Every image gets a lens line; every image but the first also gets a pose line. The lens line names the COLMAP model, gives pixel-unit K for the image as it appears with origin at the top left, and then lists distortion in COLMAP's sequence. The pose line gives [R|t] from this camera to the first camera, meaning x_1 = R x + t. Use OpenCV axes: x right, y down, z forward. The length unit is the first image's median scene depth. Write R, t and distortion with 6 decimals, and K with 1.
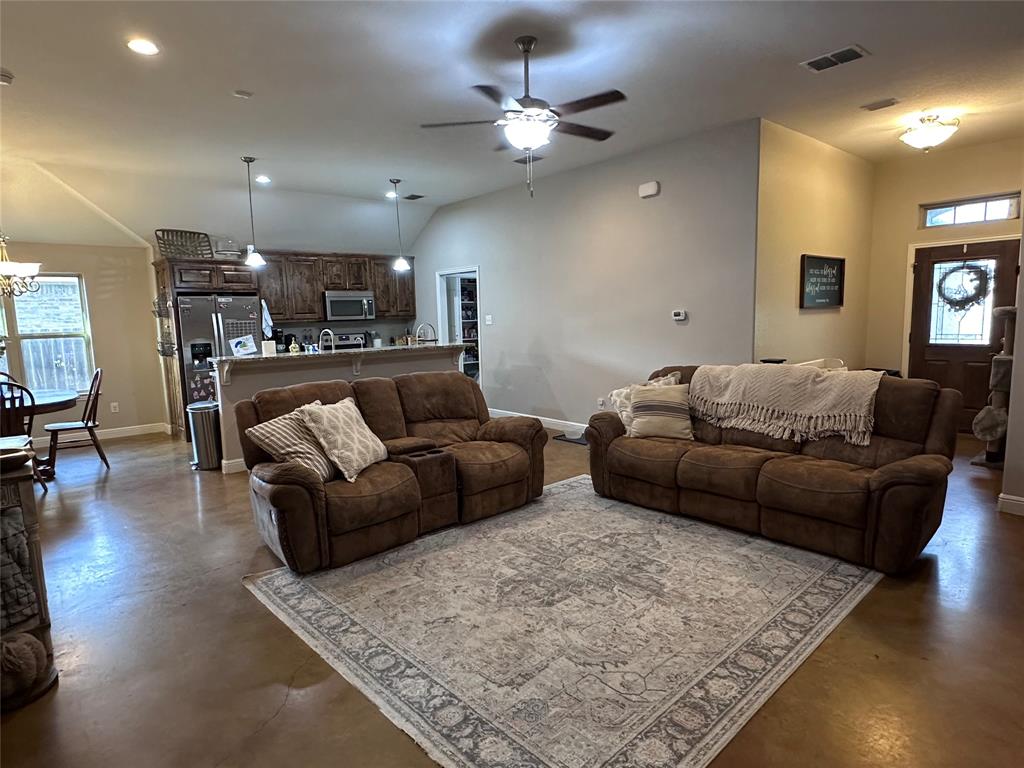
lens RADIAL K [[583.0, 0, 510.8], [0, 583.0, 390.1], [0, 0, 1]] dist [-0.003354, 0.001522]
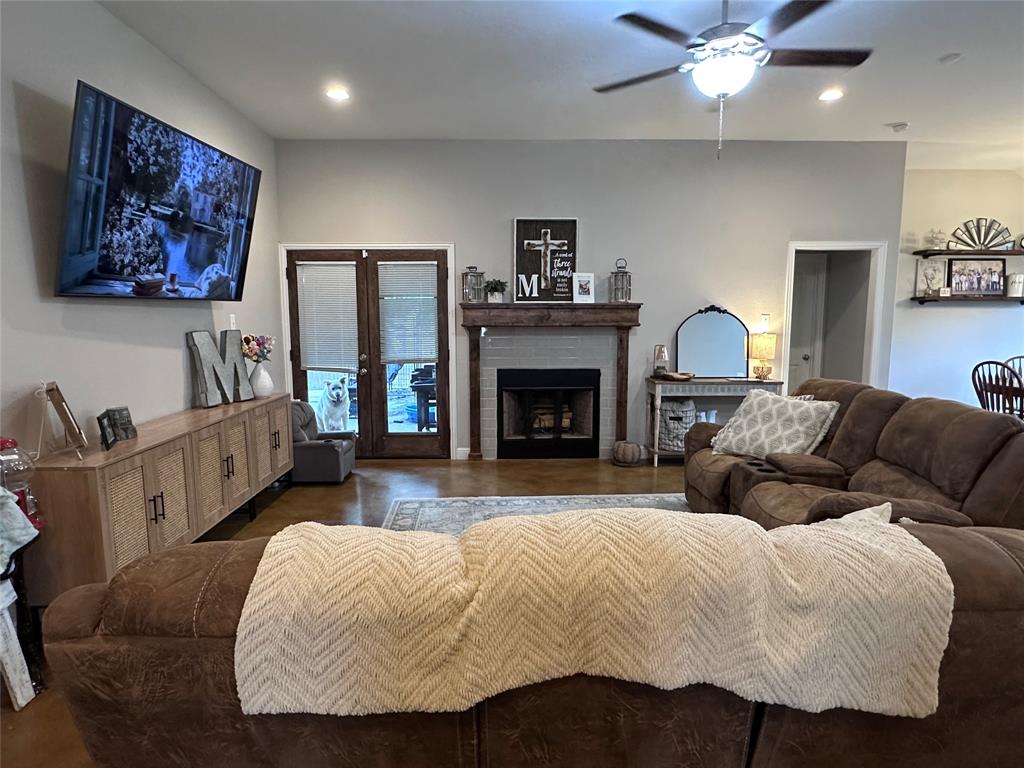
lens RADIAL K [[583.0, 0, 510.8], [0, 583.0, 390.1], [0, 0, 1]] dist [-0.003354, 0.001522]
pose [[-0.644904, 0.122565, -0.754372, 0.451485], [-0.080331, 0.970719, 0.226389, -0.105459], [0.760030, 0.206598, -0.616175, 0.733999]]
